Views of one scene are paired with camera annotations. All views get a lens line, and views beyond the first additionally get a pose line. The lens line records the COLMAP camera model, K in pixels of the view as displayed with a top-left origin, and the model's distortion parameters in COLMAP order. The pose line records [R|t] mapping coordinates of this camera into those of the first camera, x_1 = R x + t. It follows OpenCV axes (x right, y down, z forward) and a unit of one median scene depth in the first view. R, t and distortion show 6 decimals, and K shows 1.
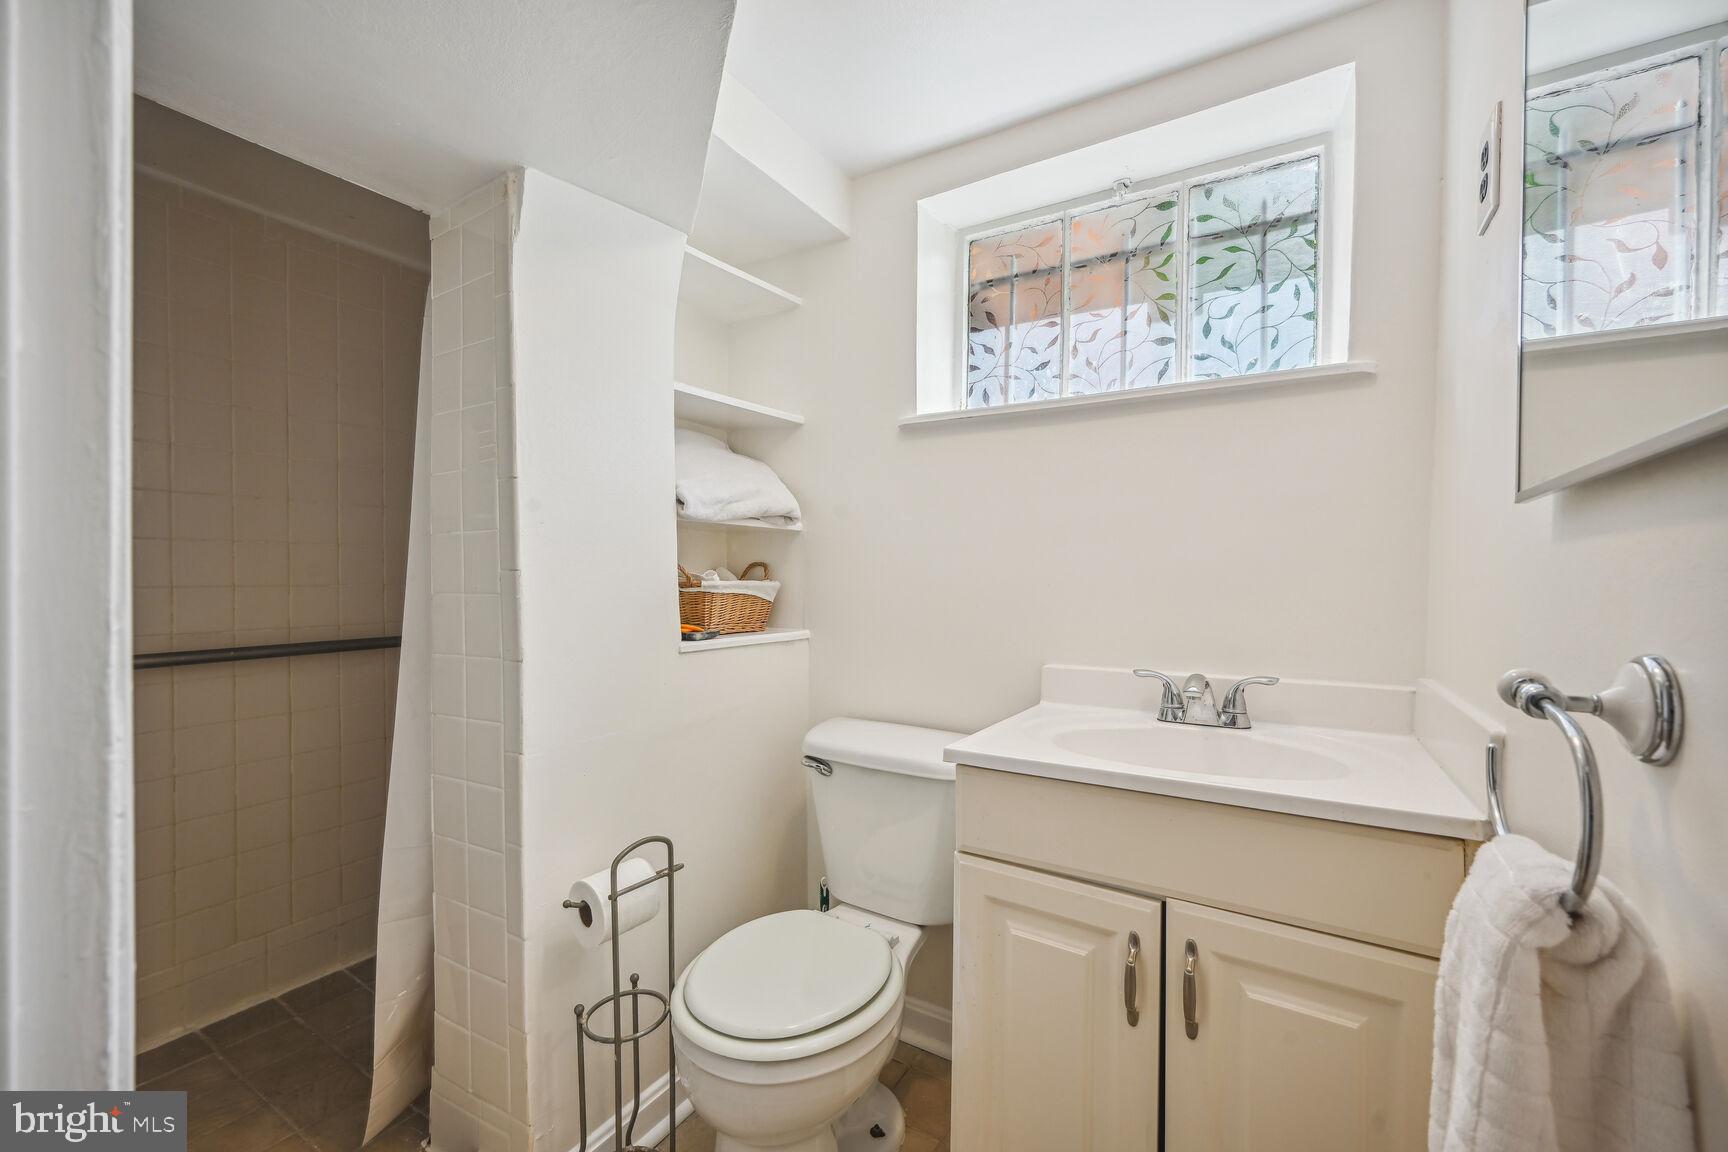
lens RADIAL K [[693.4, 0, 864.6], [0, 693.4, 576.8], [0, 0, 1]] dist [0.000429, 0.000047]
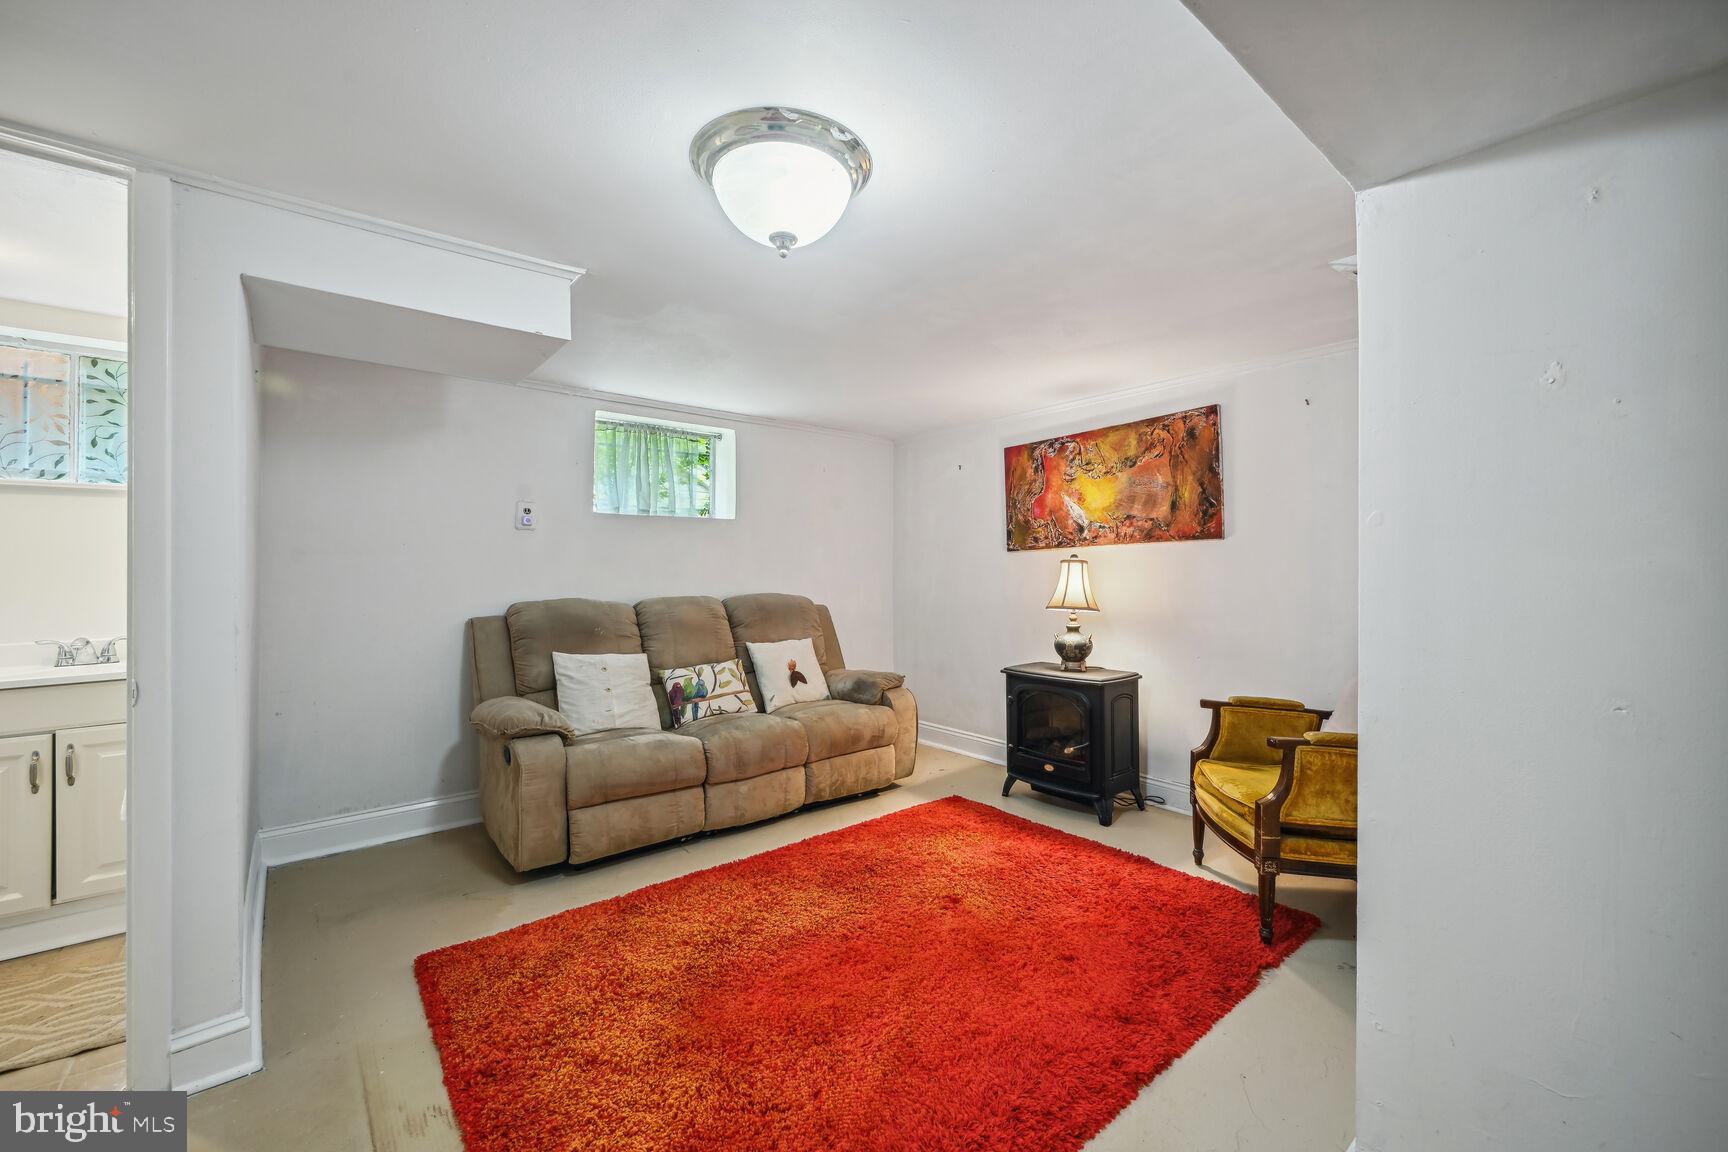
lens RADIAL K [[693.4, 0, 849.1], [0, 693.4, 570.8], [0, 0, 1]] dist [0.000429, 0.000047]
pose [[0.332604, -0.005367, 0.943051, -0.621436], [0.009219, 0.999955, 0.002439, -0.030300], [-0.943022, 0.007883, 0.332638, -1.634890]]
